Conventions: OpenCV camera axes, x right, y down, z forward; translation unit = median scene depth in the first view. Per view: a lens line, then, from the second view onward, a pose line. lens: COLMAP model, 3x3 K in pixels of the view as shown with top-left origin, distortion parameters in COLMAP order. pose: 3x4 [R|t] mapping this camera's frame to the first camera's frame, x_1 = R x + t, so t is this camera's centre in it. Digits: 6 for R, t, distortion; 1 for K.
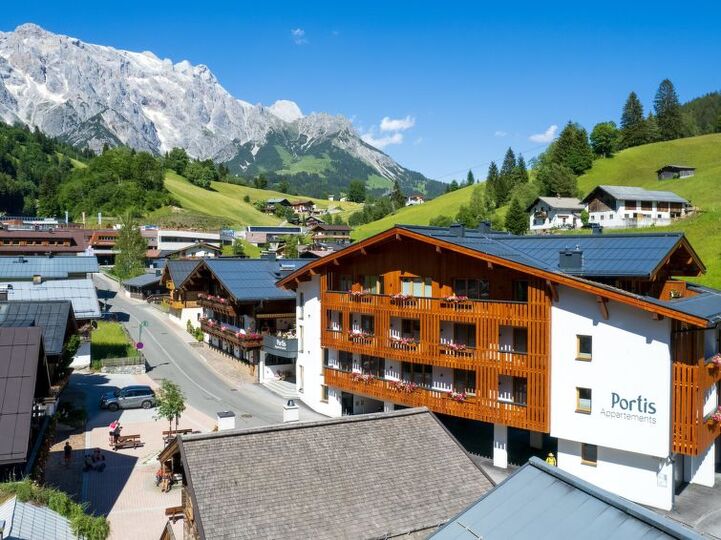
lens RADIAL K [[1159.5, 0, 360.6], [0, 1159.5, 256.9], [0, 0, 1]] dist [-0.191328, 0.015900]
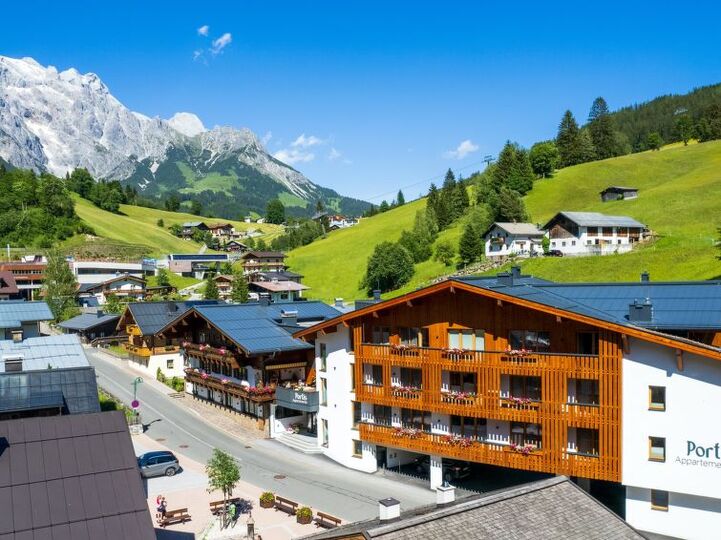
lens RADIAL K [[1247.3, 0, 360.5], [0, 1247.3, 270.0], [0, 0, 1]] dist [-0.200603, 0.158490]
pose [[0.973898, -0.028772, 0.225153, -0.201933], [0.021807, 0.999205, 0.033361, -0.051132], [-0.225934, -0.027580, 0.973752, -0.005674]]
